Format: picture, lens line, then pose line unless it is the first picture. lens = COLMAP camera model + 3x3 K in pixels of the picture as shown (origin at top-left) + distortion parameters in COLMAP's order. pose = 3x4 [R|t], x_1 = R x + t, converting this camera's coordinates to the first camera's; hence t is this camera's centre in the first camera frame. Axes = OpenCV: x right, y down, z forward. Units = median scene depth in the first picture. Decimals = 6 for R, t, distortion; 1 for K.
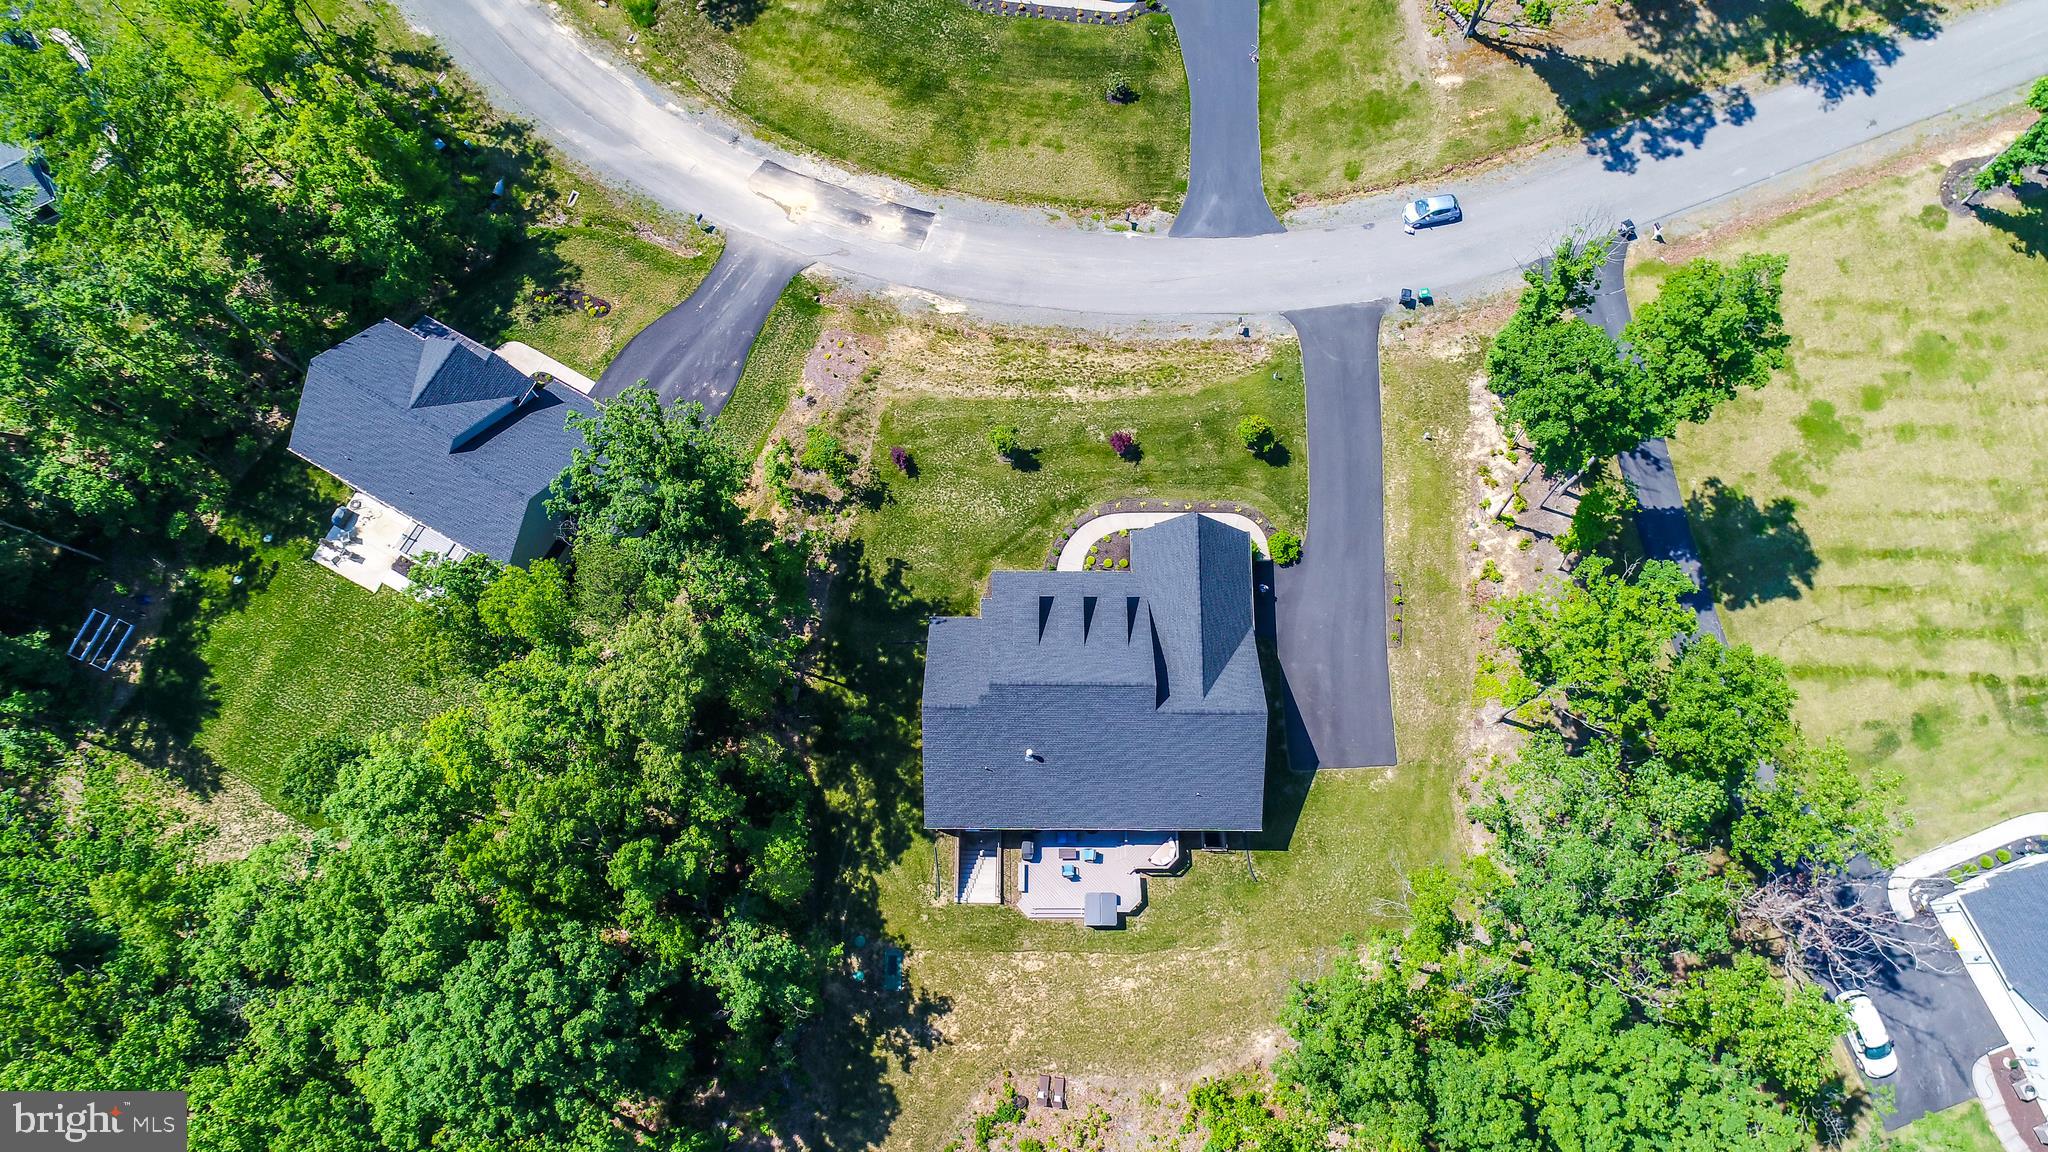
lens RADIAL K [[1388.7, 0, 1025.8], [0, 1388.7, 567.8], [0, 0, 1]] dist [0.012713, 0.006335]
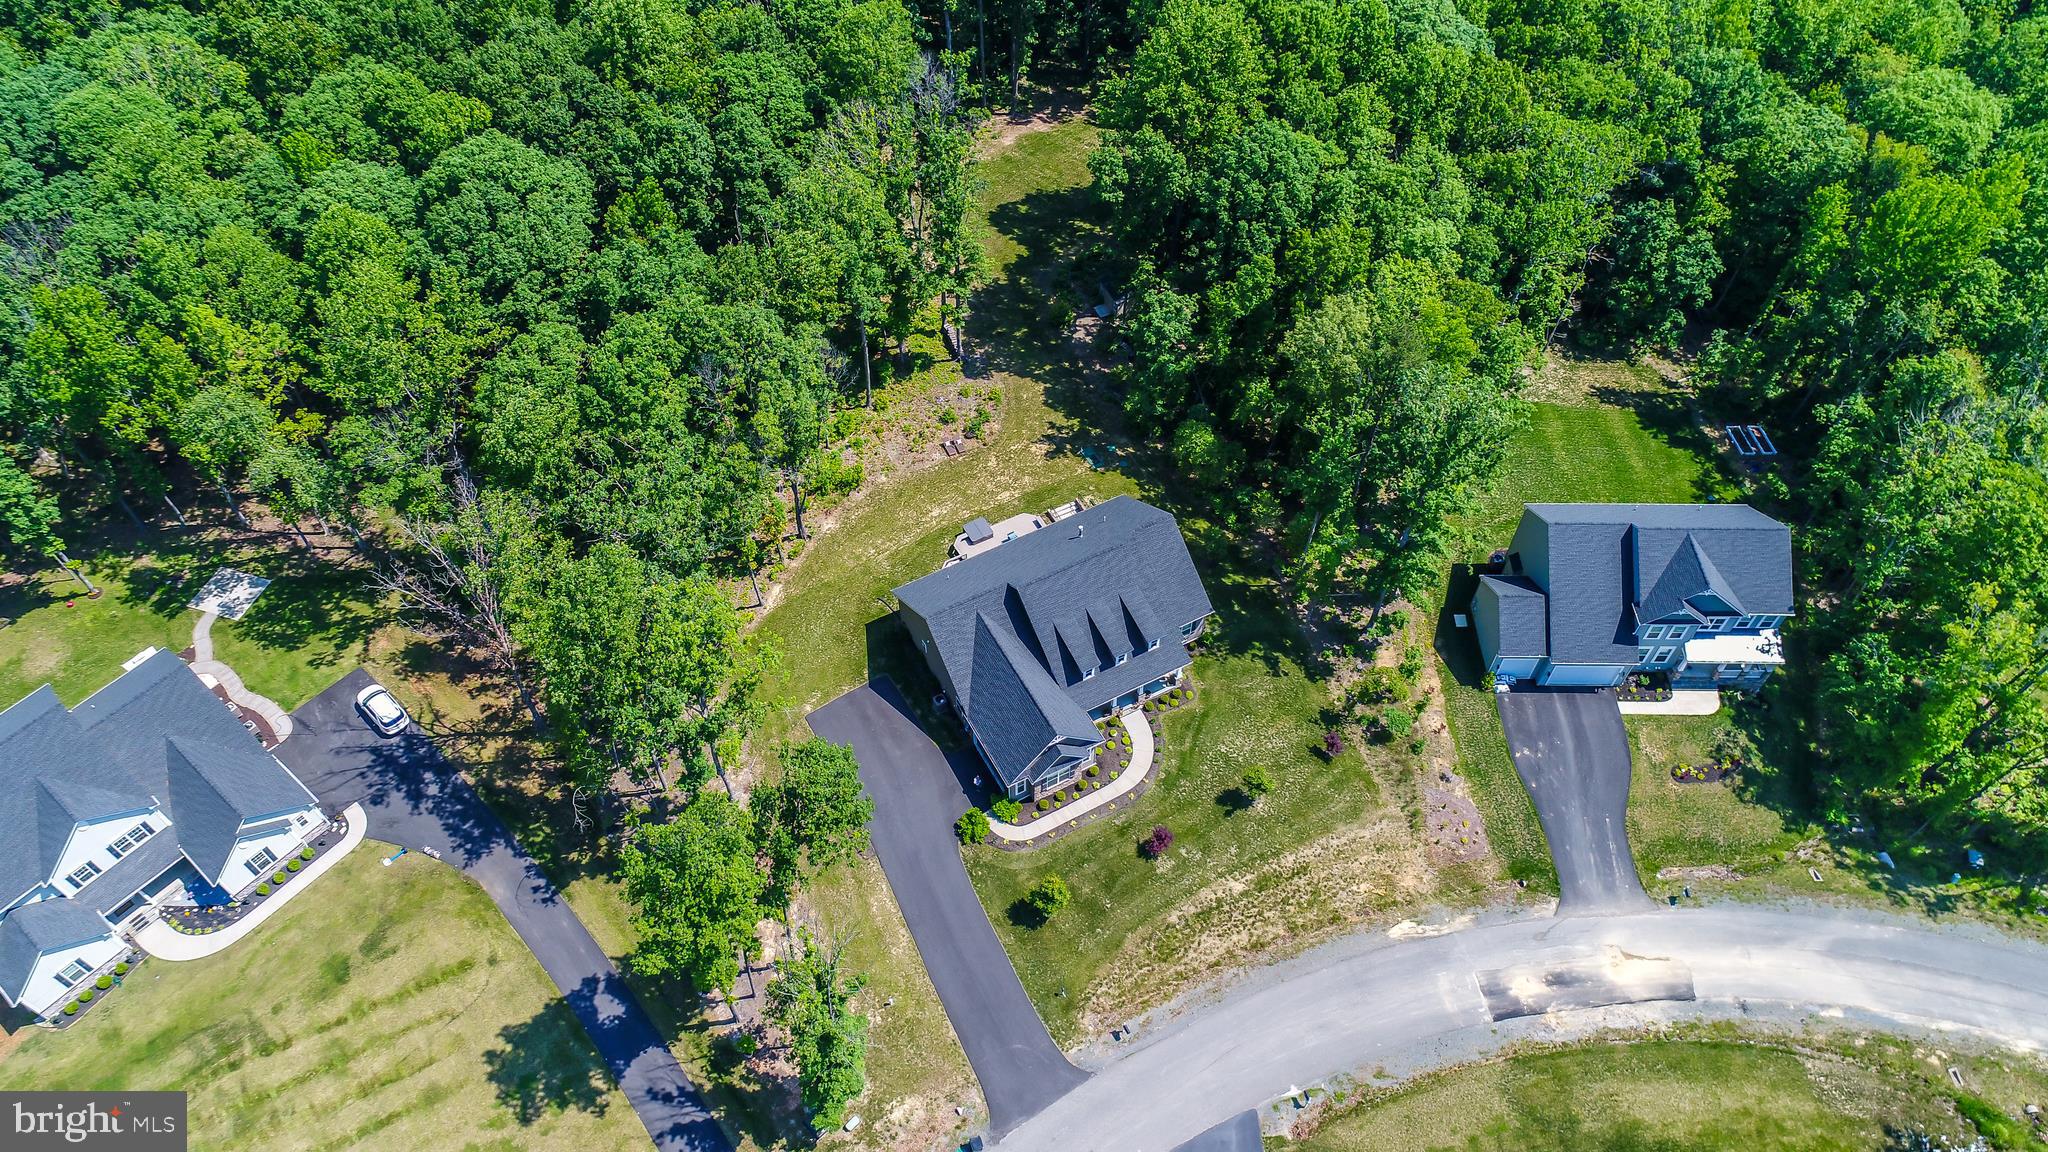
lens RADIAL K [[1388.7, 0, 1027.5], [0, 1388.7, 578.5], [0, 0, 1]] dist [0.012713, 0.006335]
pose [[-0.875296, 0.386203, -0.291040, 0.367501], [-0.460553, -0.482200, 0.745234, -0.691291], [0.147473, 0.786340, 0.599935, 0.228391]]
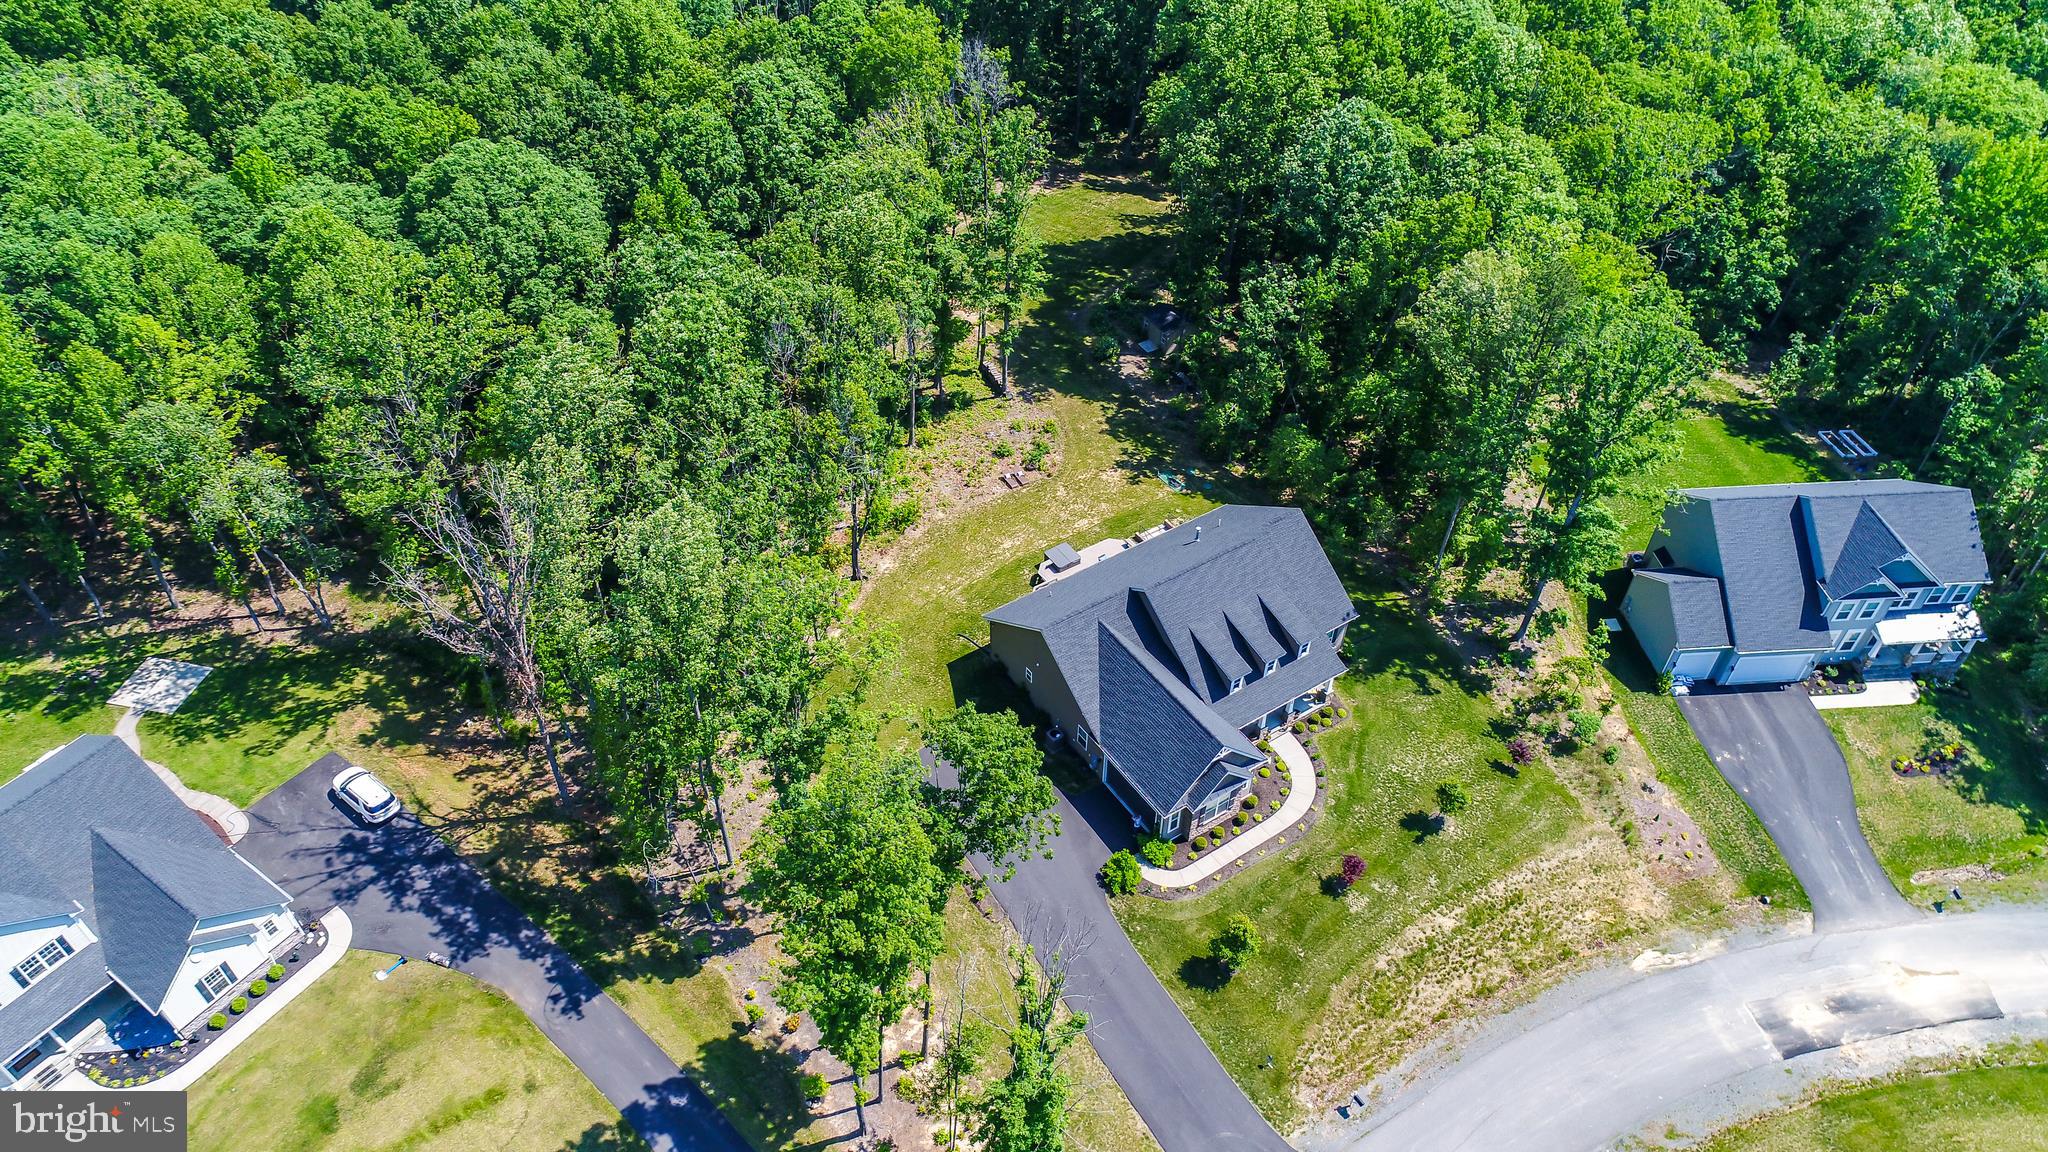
lens RADIAL K [[1388.7, 0, 1023.3], [0, 1388.7, 580.6], [0, 0, 1]] dist [0.012713, 0.006335]
pose [[-0.824011, 0.385108, -0.415569, 0.501177], [-0.544955, -0.338042, 0.767302, -0.552477], [0.155015, 0.858731, 0.488417, 0.405704]]
